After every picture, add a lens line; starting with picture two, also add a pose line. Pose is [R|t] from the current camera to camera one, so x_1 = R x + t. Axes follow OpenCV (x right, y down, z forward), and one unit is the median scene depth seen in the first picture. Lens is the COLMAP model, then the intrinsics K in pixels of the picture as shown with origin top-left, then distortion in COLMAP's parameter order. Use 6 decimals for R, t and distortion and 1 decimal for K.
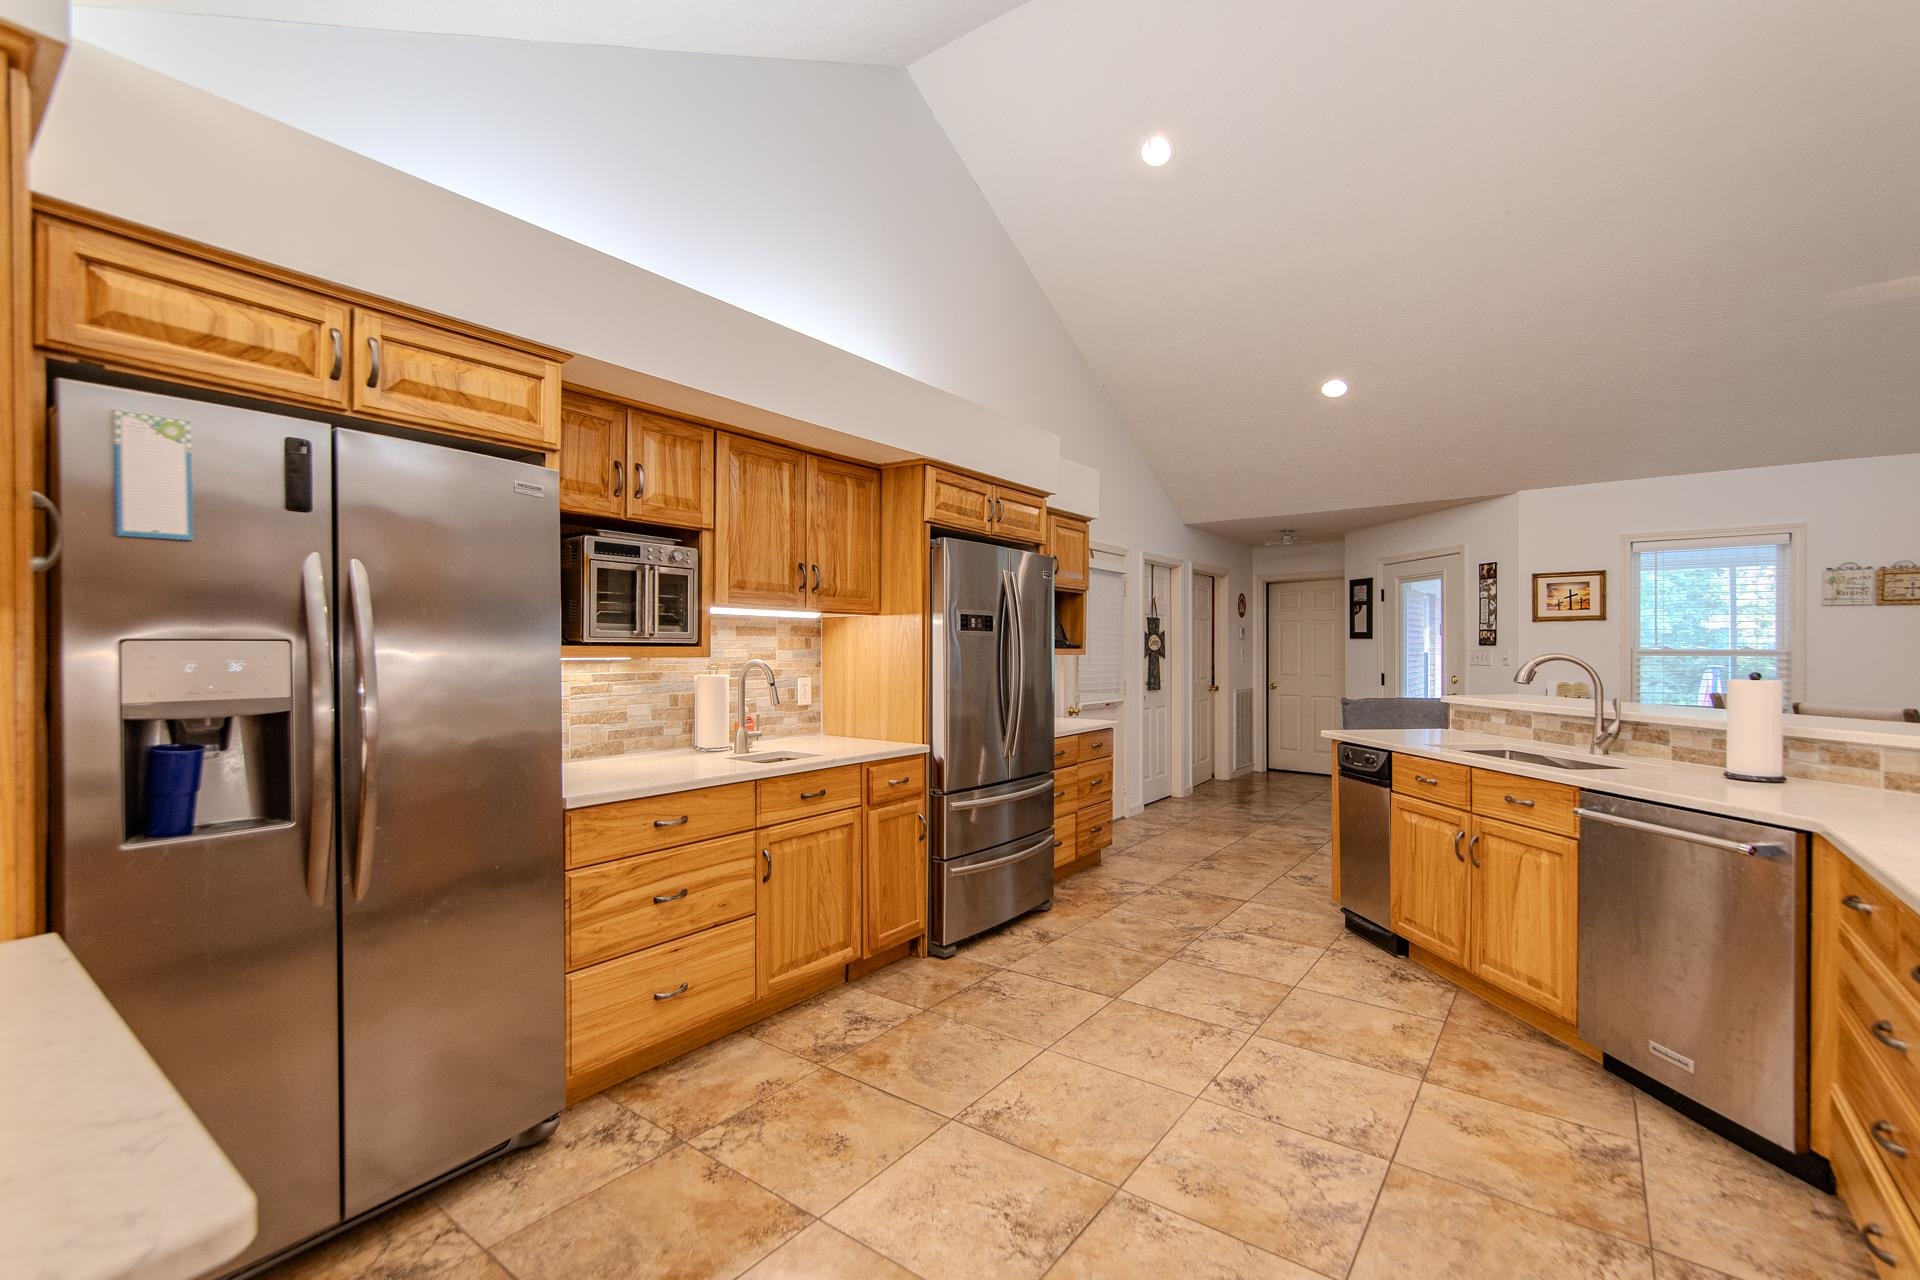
lens RADIAL K [[841.3, 0, 958.0], [0, 841.3, 651.6], [0, 0, 1]] dist [-0.003329, 0.003201]
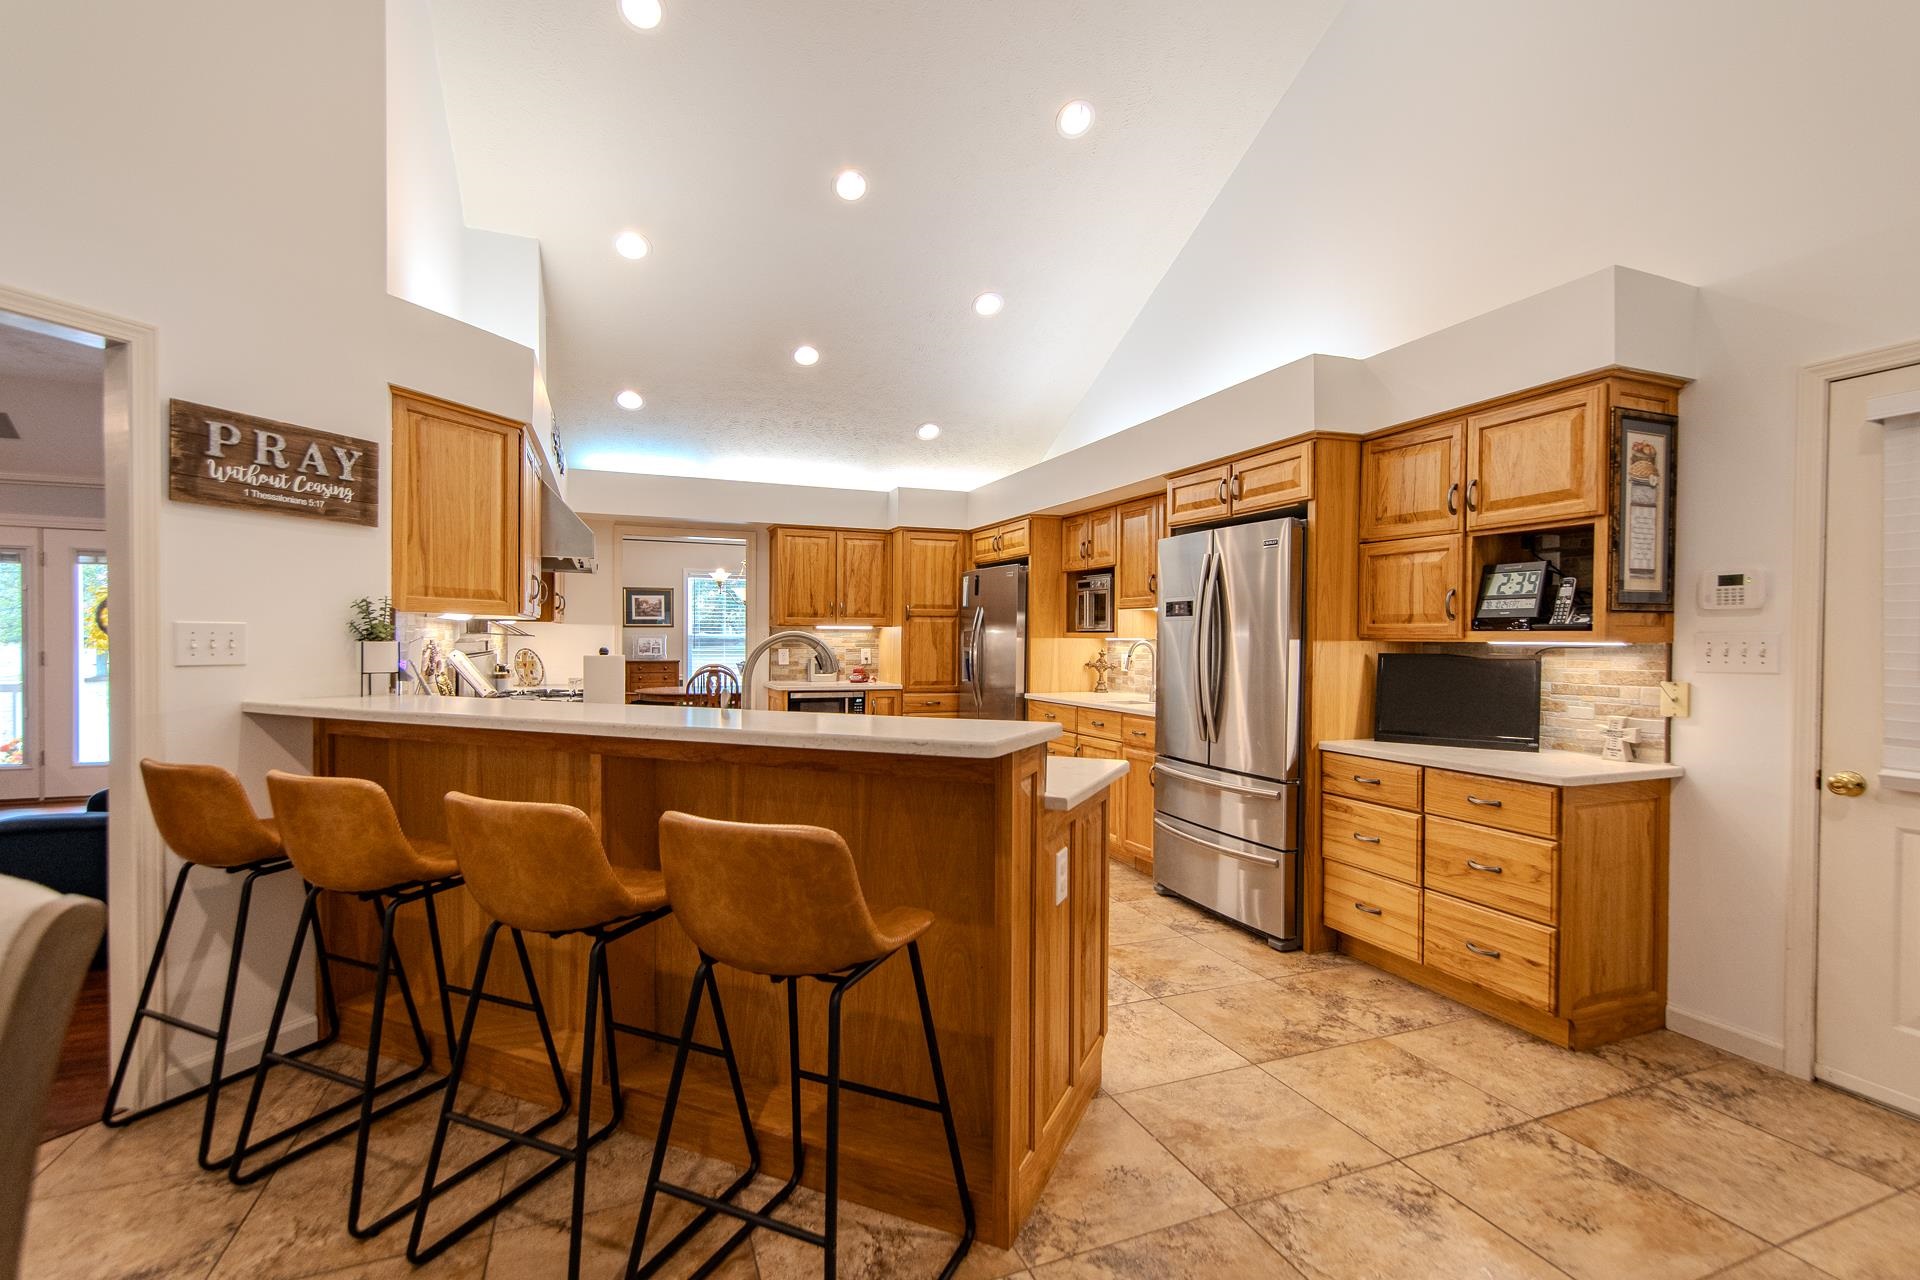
lens RADIAL K [[861.4, 0, 960.6], [0, 861.4, 651.2], [0, 0, 1]] dist [-0.002847, 0.000637]
pose [[-0.517098, 0.009567, -0.855873, 1.469578], [-0.009067, 0.999820, 0.016654, 0.006430], [0.855878, 0.016372, -0.516918, 1.742480]]
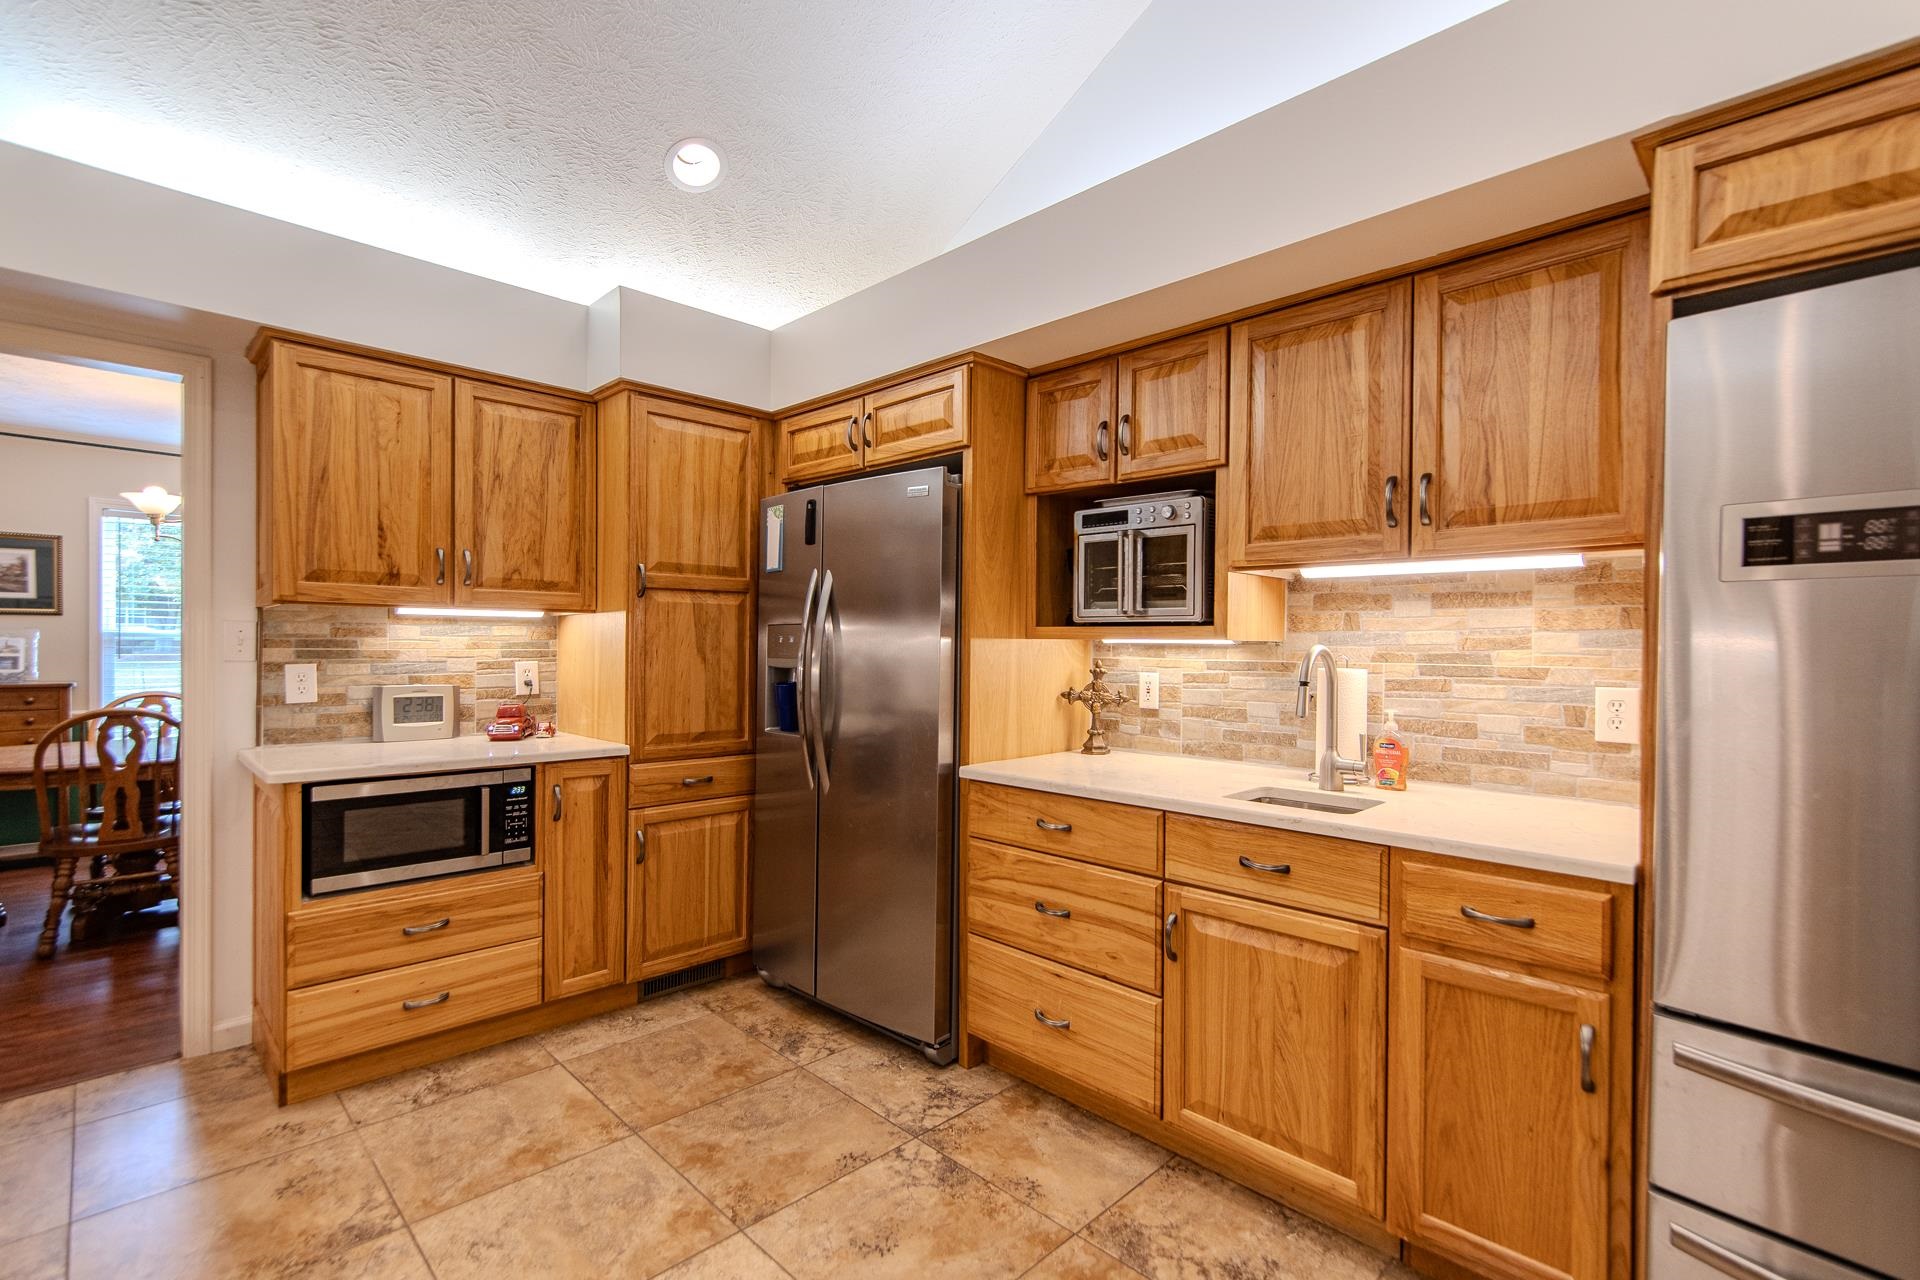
lens RADIAL K [[861.4, 0, 960.6], [0, 861.4, 651.2], [0, 0, 1]] dist [-0.002847, 0.000637]
pose [[-0.138720, 0.006542, -0.990310, 0.506128], [-0.011831, 0.999896, 0.008263, 0.013660], [0.990261, 0.012863, -0.138628, 0.931074]]
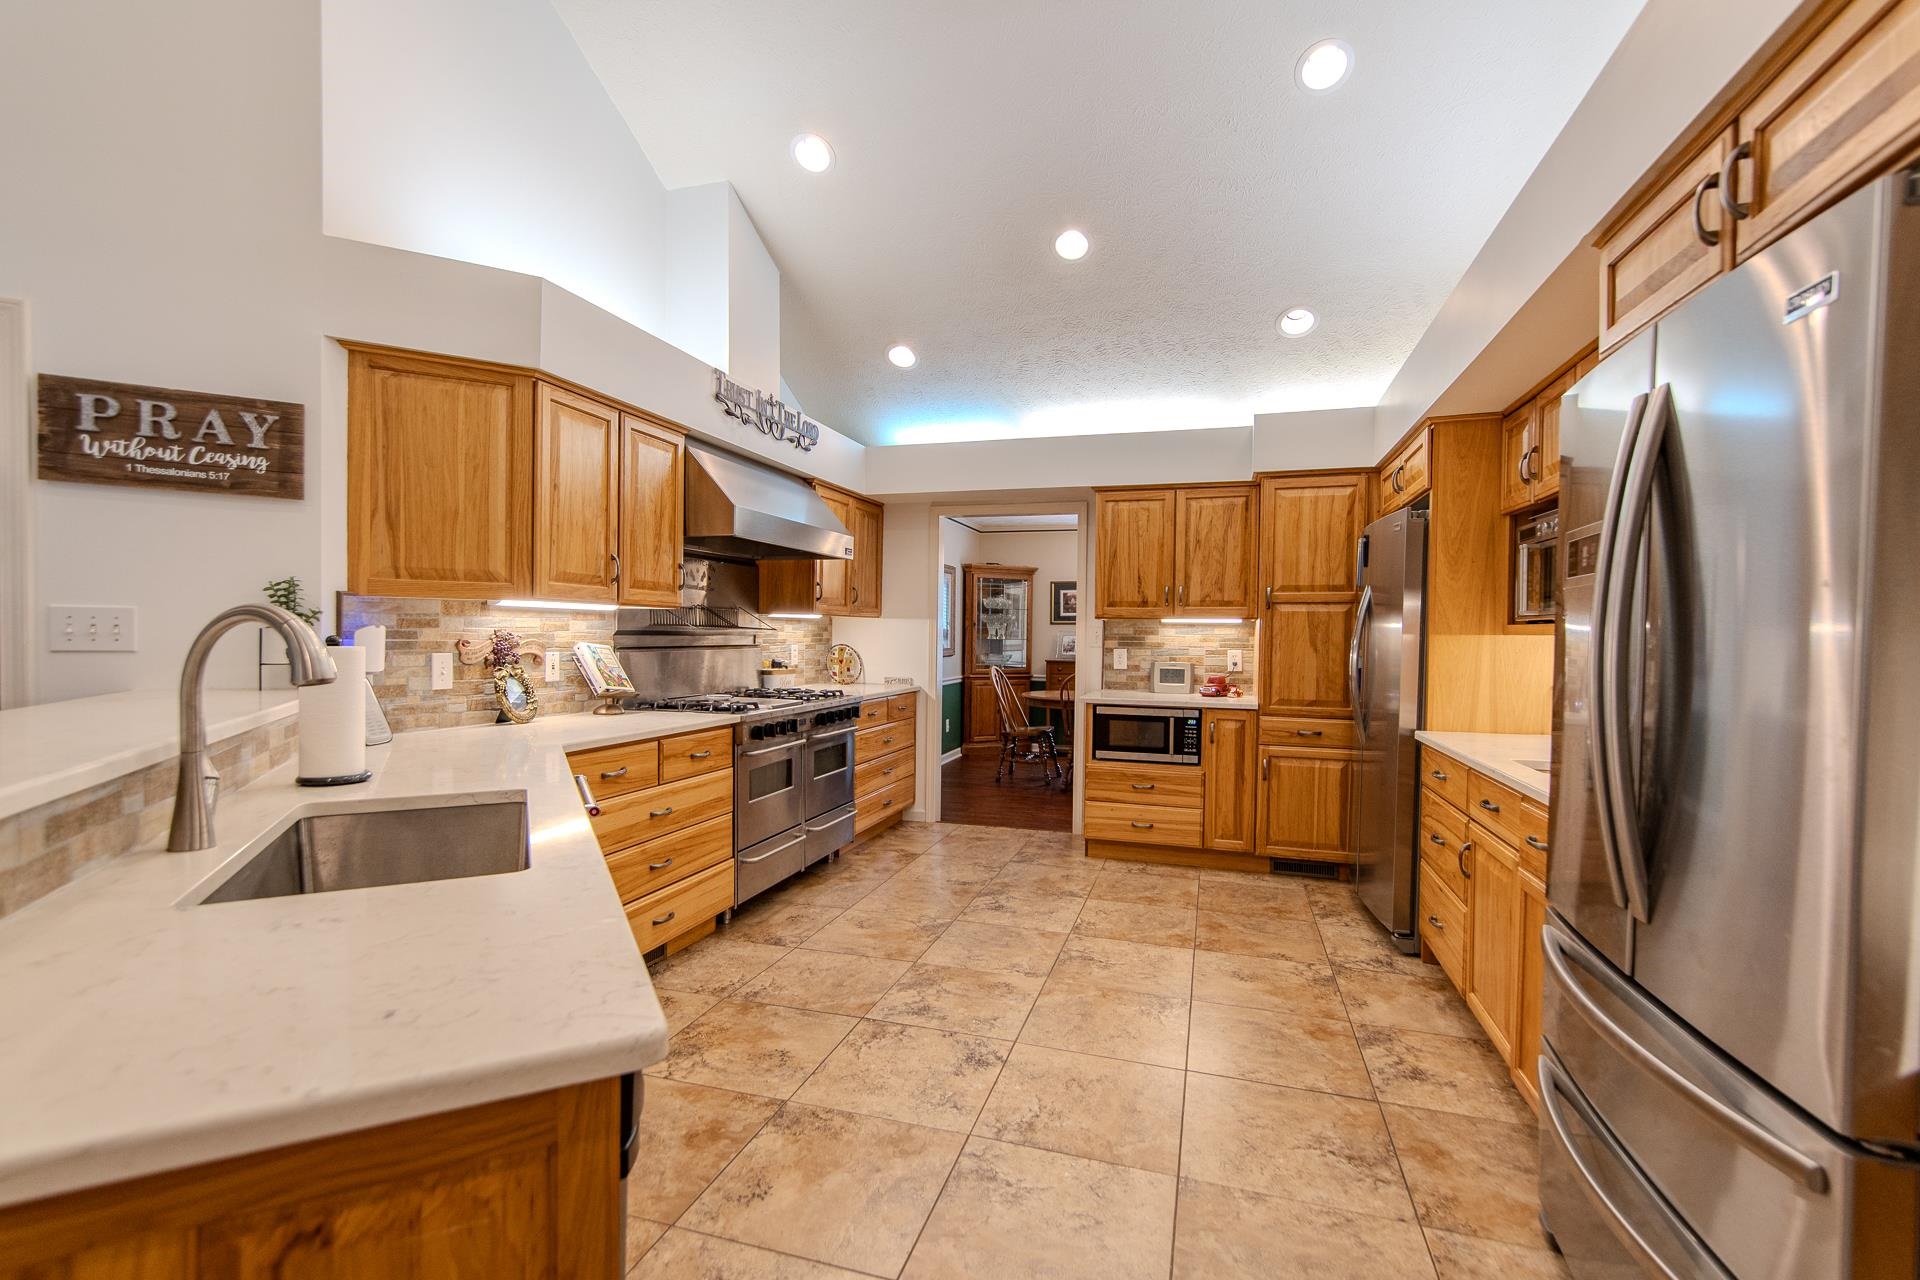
lens RADIAL K [[852.5, 0, 952.5], [0, 852.5, 653.5], [0, 0, 1]] dist [0.000070, 0.000341]
pose [[-0.942011, -0.004181, -0.335555, 0.621998], [-0.013590, 0.999577, 0.025697, 0.011816], [0.335306, 0.028767, -0.941670, 1.699507]]
